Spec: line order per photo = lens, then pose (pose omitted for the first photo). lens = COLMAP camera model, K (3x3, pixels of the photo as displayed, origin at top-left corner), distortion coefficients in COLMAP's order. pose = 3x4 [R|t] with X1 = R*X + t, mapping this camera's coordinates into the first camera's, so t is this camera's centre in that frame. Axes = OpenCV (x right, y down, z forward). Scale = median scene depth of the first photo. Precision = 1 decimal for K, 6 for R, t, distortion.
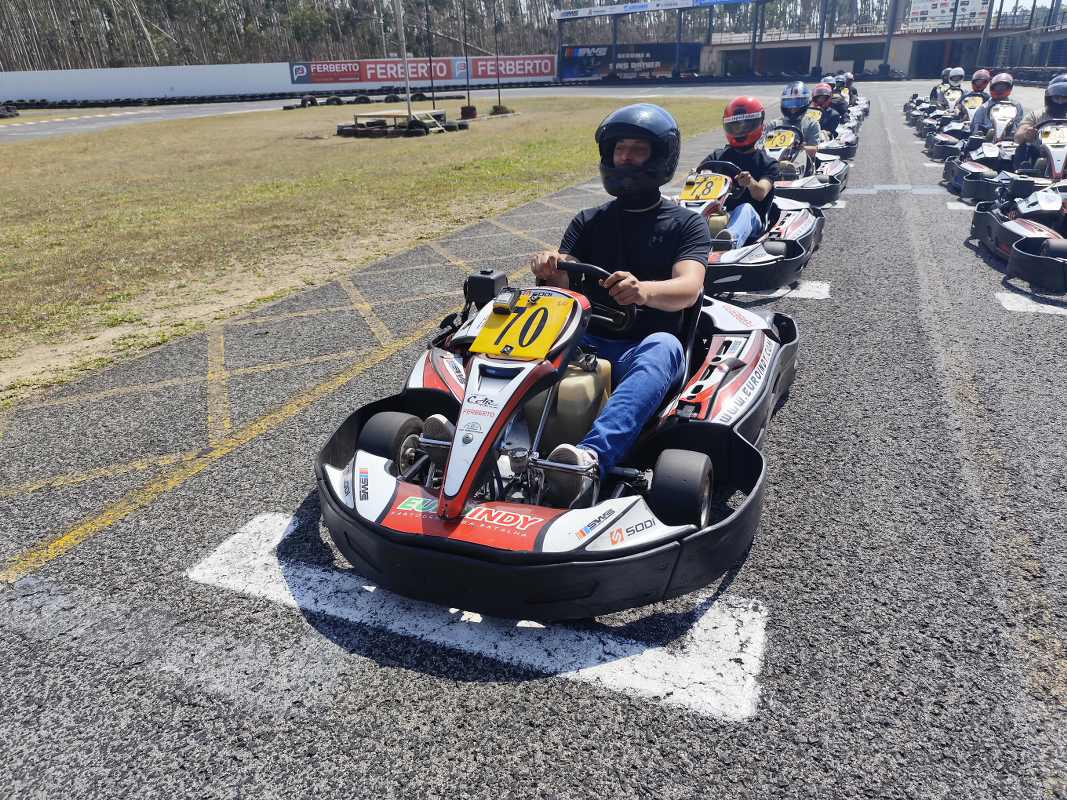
lens RADIAL K [[735.1, 0, 532.2], [0, 735.1, 391.1], [0, 0, 1]] dist [0.021831, -0.023997]
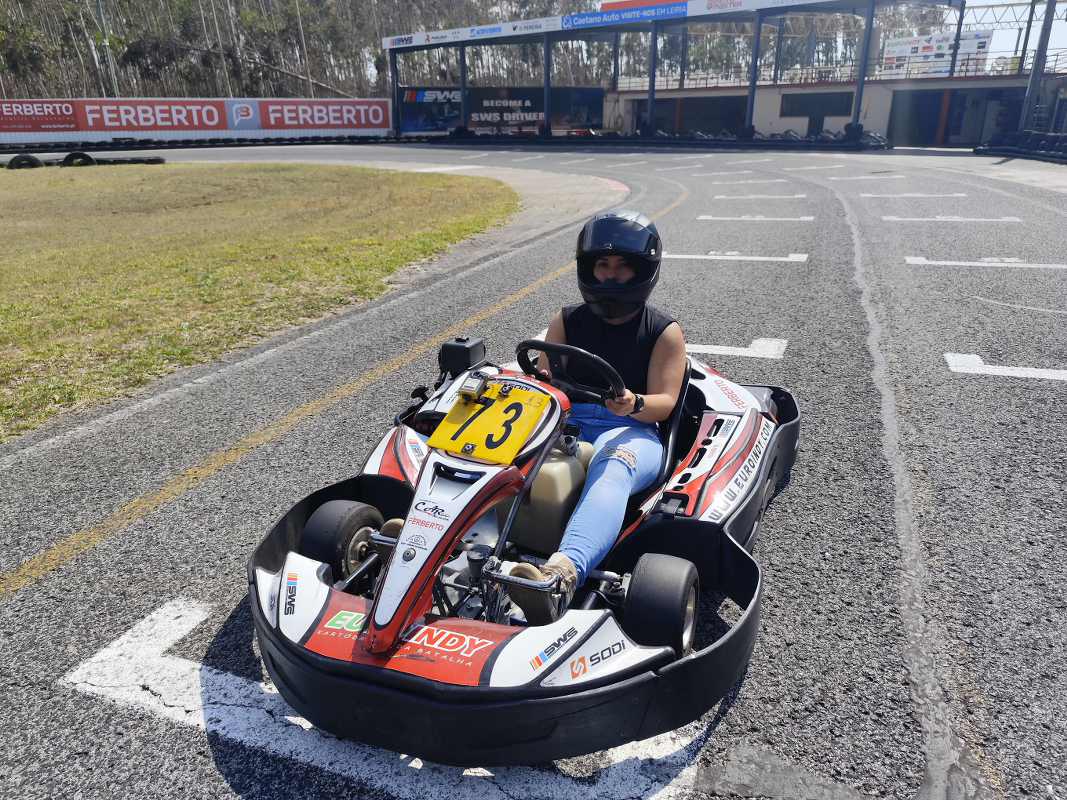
lens RADIAL K [[735.1, 0, 527.3], [0, 735.1, 404.3], [0, 0, 1]] dist [0.021831, -0.023997]
pose [[0.999439, 0.010767, 0.031712, 0.154838], [-0.009390, 0.999019, -0.043265, -0.147699], [-0.032147, 0.042943, 0.998560, 0.332674]]
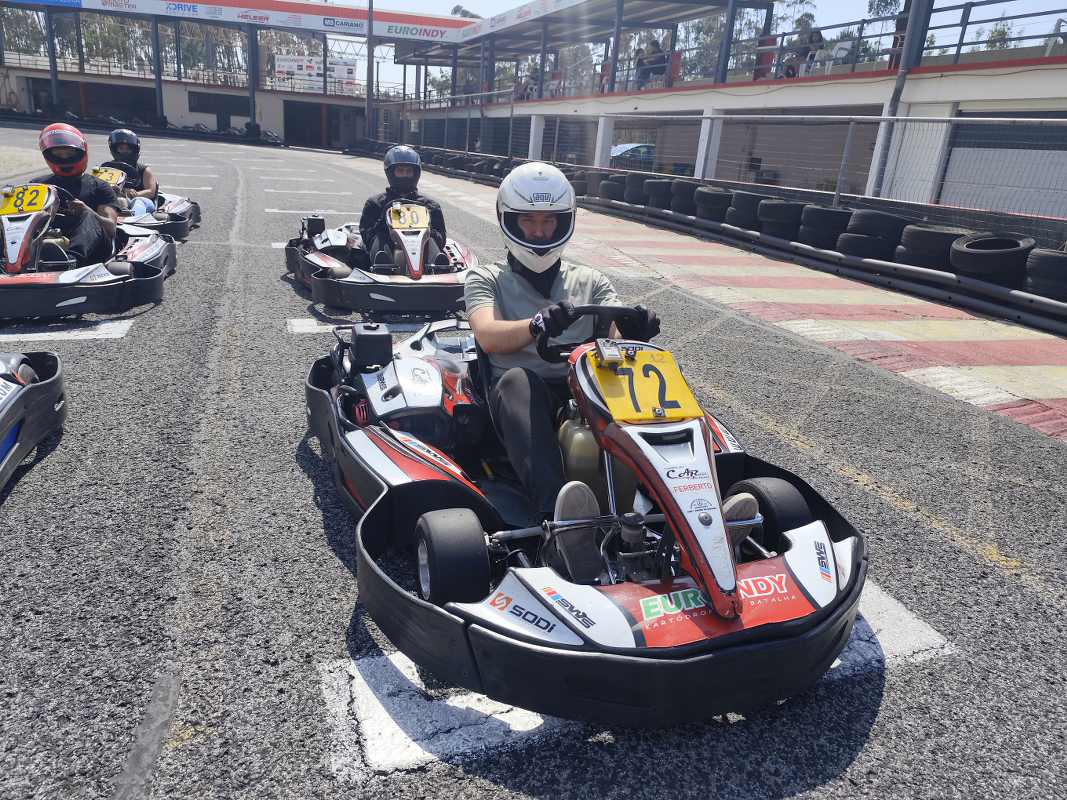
lens RADIAL K [[735.1, 0, 528.8], [0, 735.1, 391.3], [0, 0, 1]] dist [0.021831, -0.023997]
pose [[0.733311, -0.125235, 0.668260, 0.119299], [0.168826, 0.985646, -0.000545, -0.101680], [-0.658599, 0.113219, 0.743928, 0.232591]]
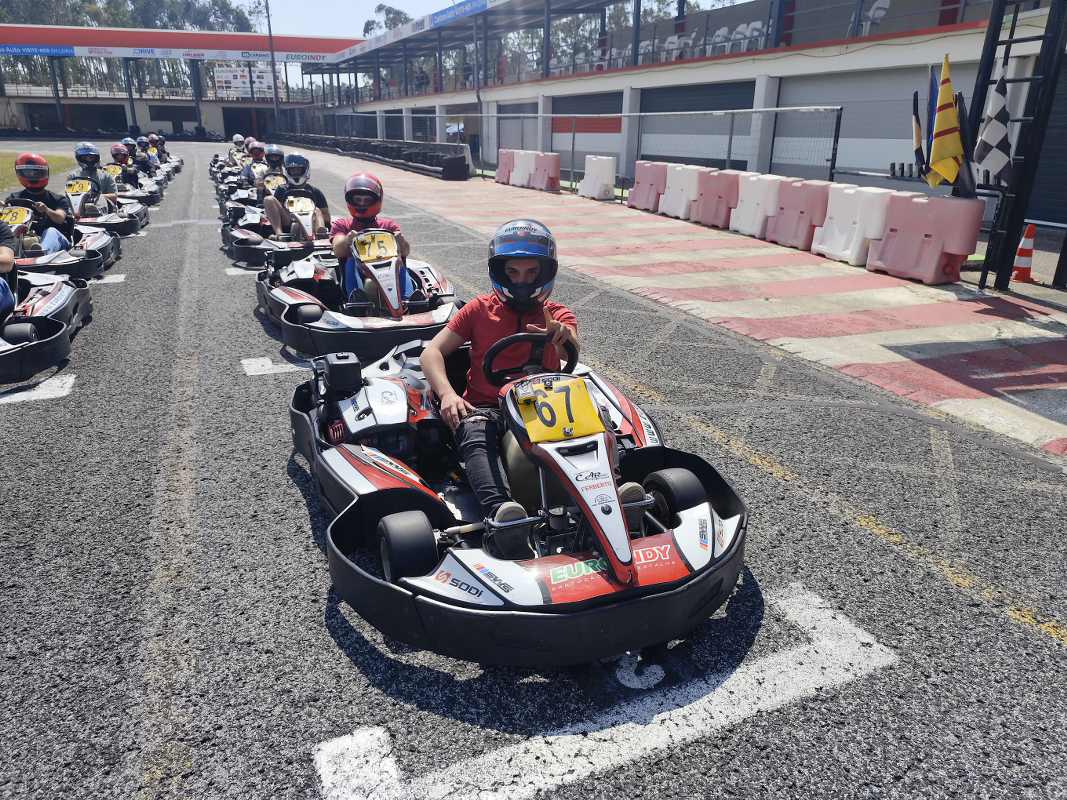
lens RADIAL K [[735.1, 0, 534.7], [0, 735.1, 397.0], [0, 0, 1]] dist [0.021831, -0.023997]
pose [[0.694813, -0.203805, 0.689709, -0.009005], [0.247008, 0.968296, 0.037290, 0.019741], [-0.675442, 0.144454, 0.723126, -0.050430]]
